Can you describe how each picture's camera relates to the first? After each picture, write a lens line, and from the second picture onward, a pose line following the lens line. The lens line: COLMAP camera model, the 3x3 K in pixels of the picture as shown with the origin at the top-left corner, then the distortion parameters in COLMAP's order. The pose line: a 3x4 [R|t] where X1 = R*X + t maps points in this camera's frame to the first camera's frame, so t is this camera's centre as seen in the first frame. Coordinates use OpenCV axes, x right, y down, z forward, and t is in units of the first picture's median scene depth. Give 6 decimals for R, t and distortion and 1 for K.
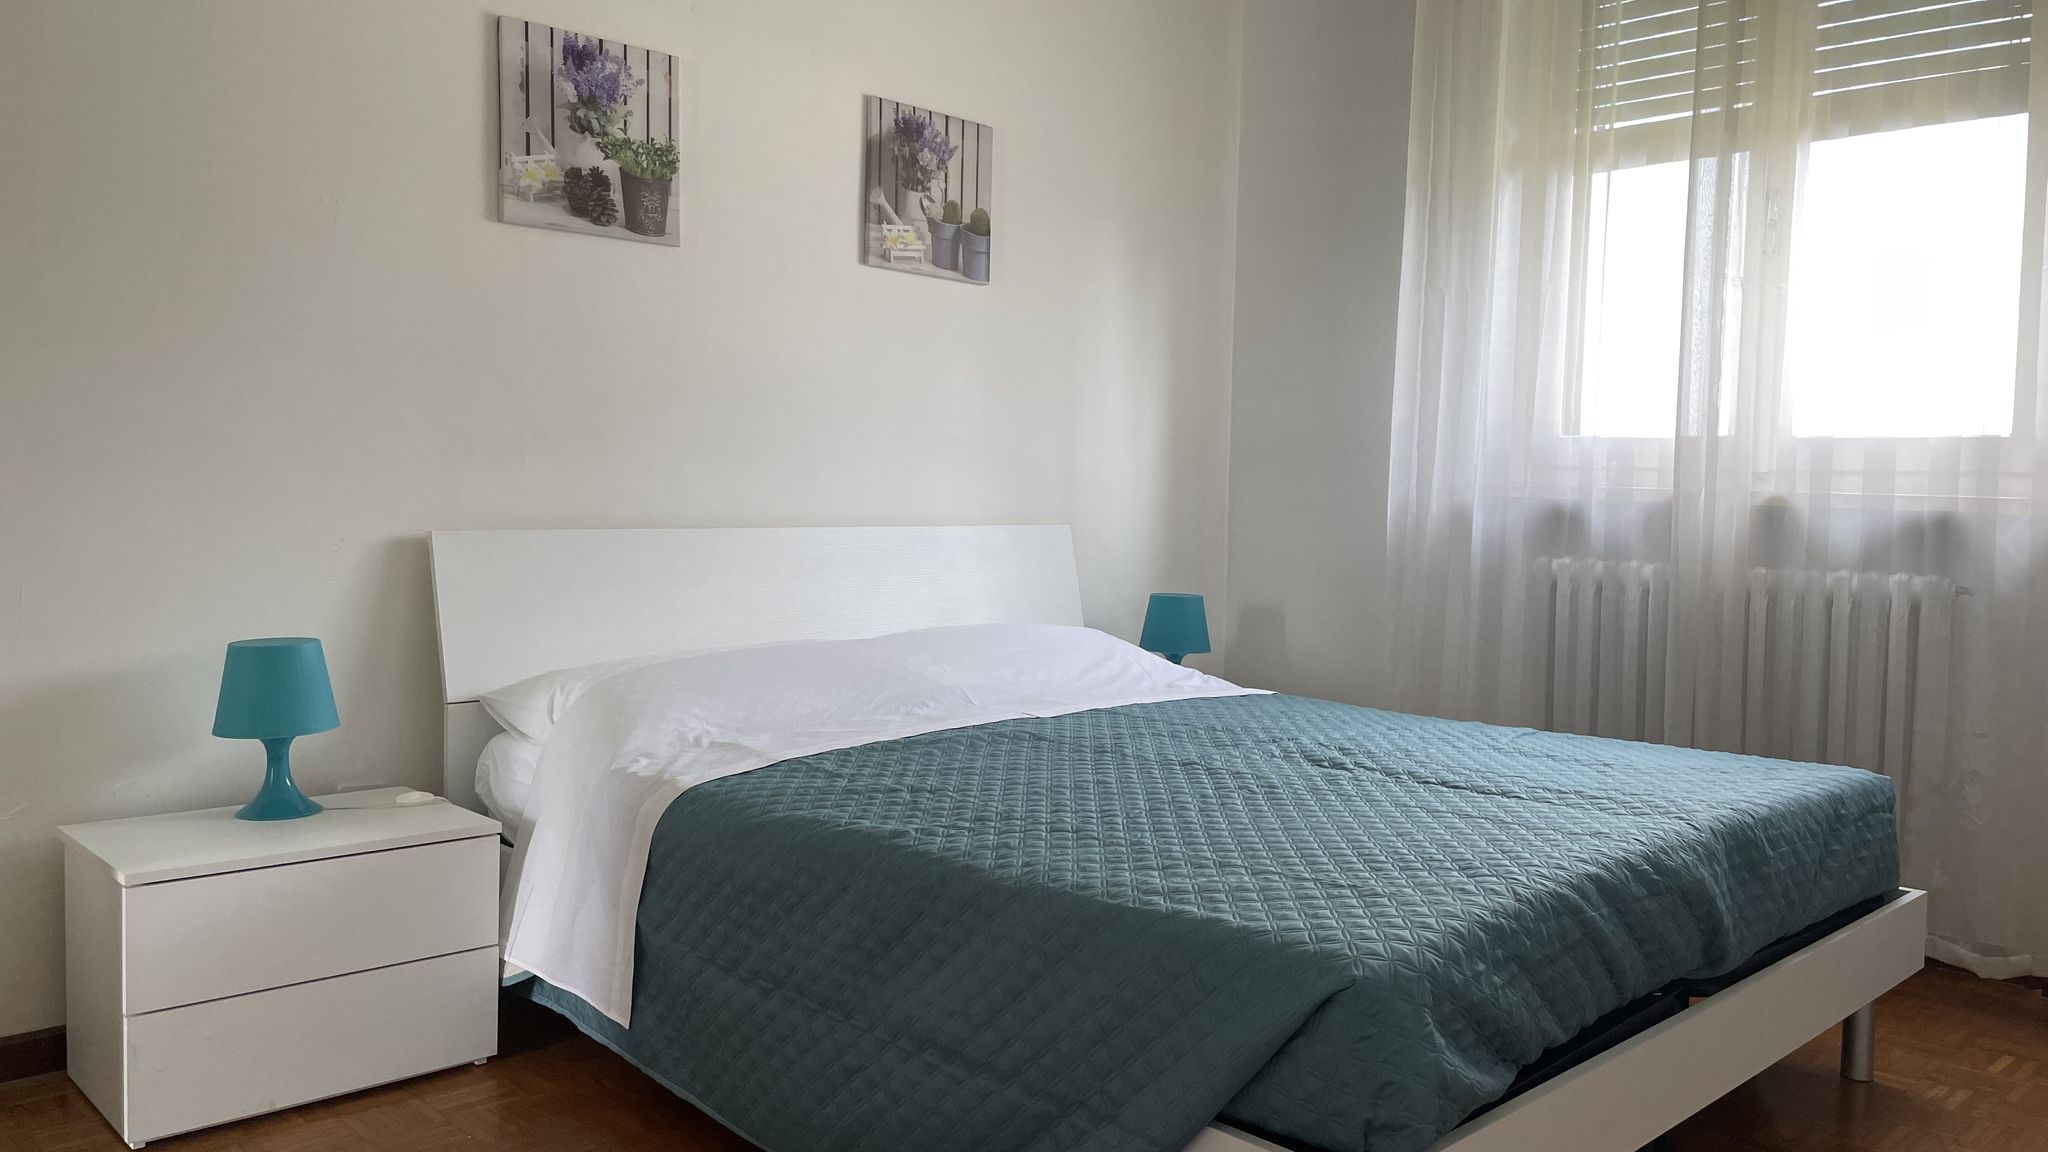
lens RADIAL K [[1588.8, 0, 1020.0], [0, 1588.8, 577.6], [0, 0, 1]] dist [0.053413, -0.054979]
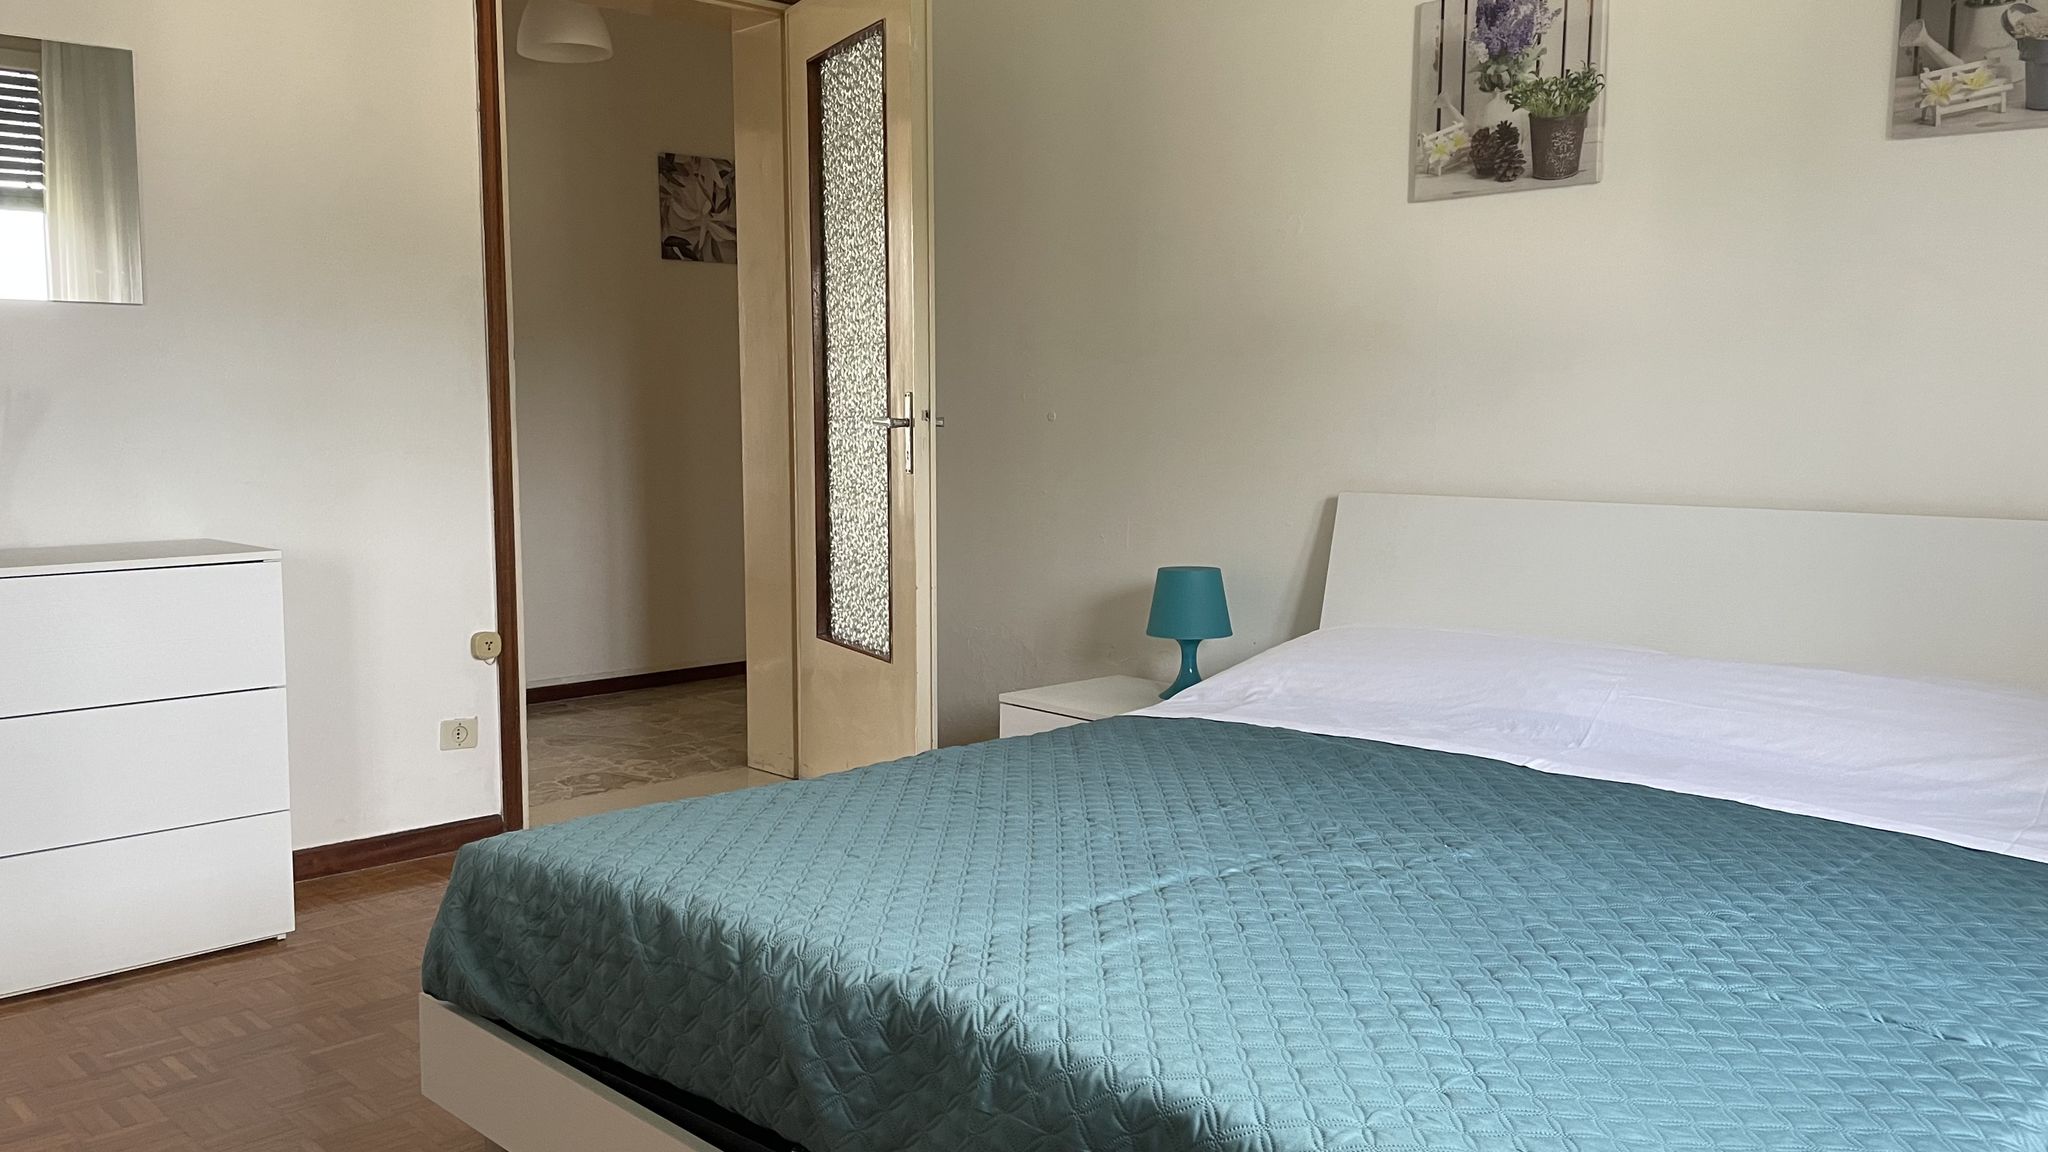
lens RADIAL K [[1588.8, 0, 1018.4], [0, 1588.8, 574.1], [0, 0, 1]] dist [0.053413, -0.054979]
pose [[0.018469, 0.065050, -0.997711, 0.697862], [-0.075507, 0.995122, 0.063483, -0.025420], [0.996974, 0.074162, 0.023290, 0.700571]]
